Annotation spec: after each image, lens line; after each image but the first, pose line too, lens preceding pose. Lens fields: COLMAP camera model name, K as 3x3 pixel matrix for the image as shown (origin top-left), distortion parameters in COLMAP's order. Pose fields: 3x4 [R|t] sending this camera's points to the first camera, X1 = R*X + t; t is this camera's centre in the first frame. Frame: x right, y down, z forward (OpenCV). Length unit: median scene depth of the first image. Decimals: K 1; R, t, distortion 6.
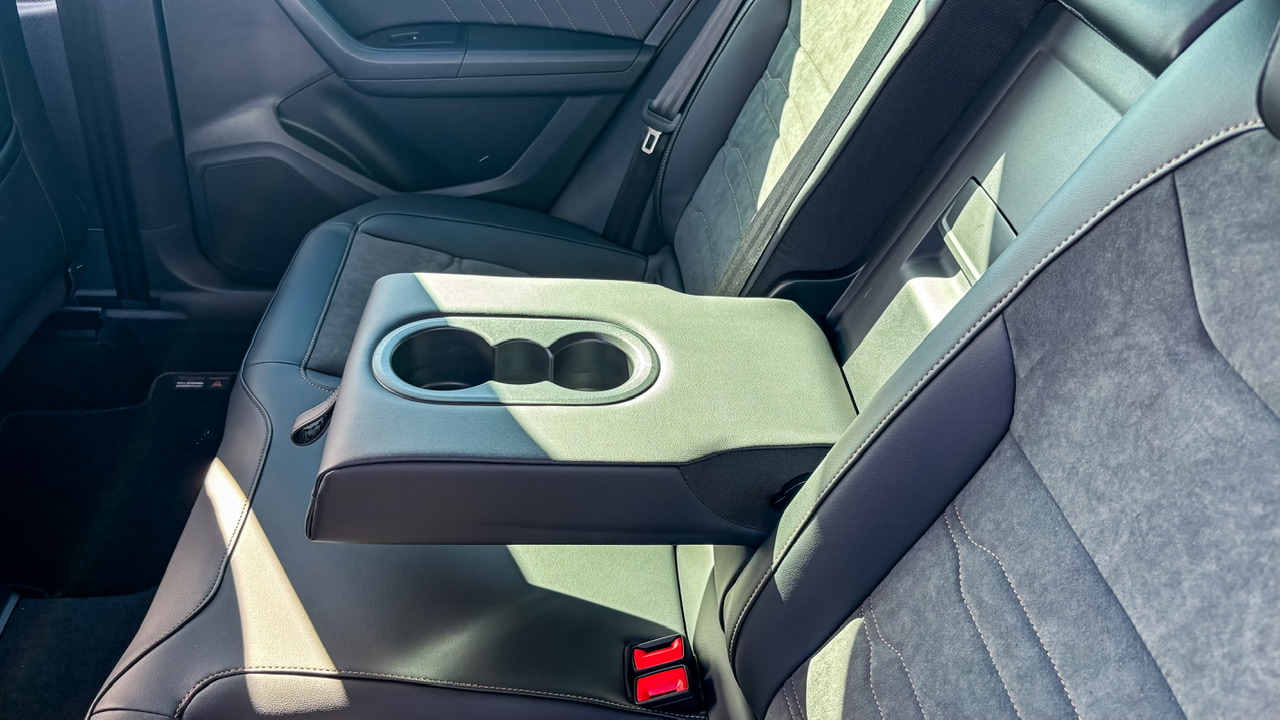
lens RADIAL K [[981.2, 0, 636.0], [0, 981.2, 339.9], [0, 0, 1]] dist [0.059613, -0.067237]
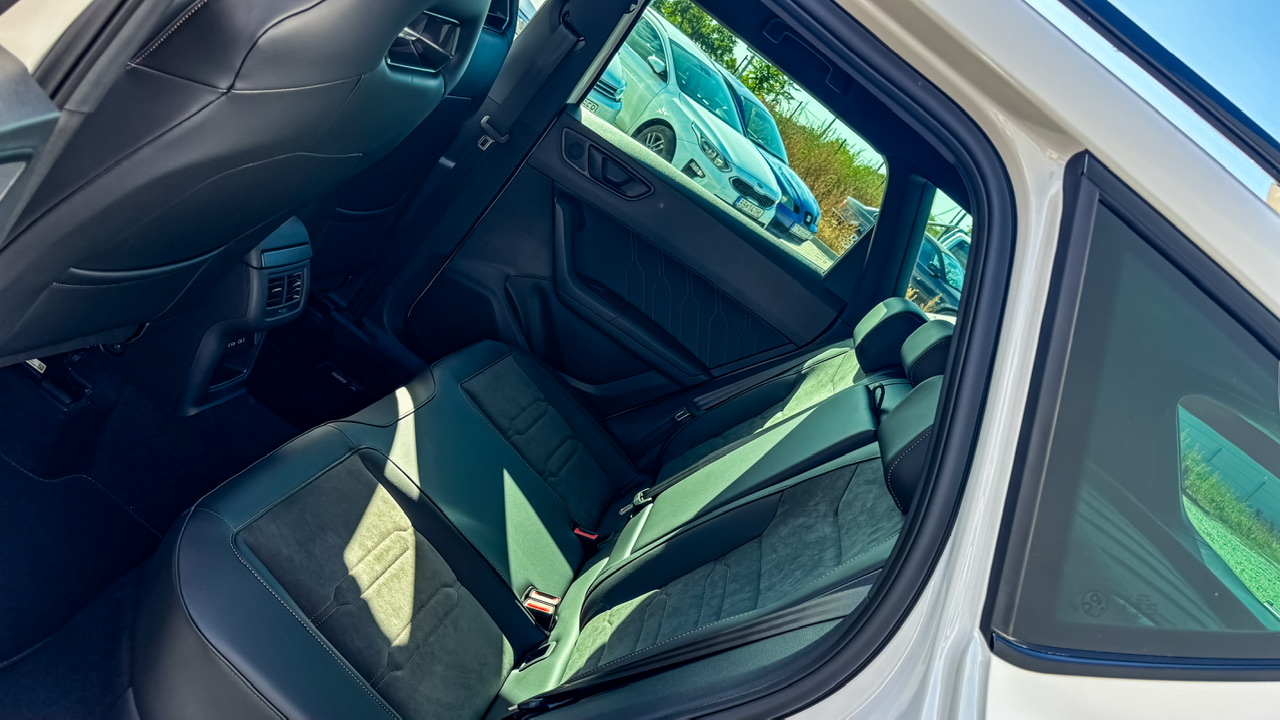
lens RADIAL K [[981.2, 0, 636.0], [0, 981.2, 339.9], [0, 0, 1]] dist [0.059613, -0.067237]
pose [[0.812880, 0.573399, -0.102174, 0.052419], [-0.568468, 0.742905, -0.353465, 0.359634], [-0.126771, 0.345407, 0.929851, -0.627628]]
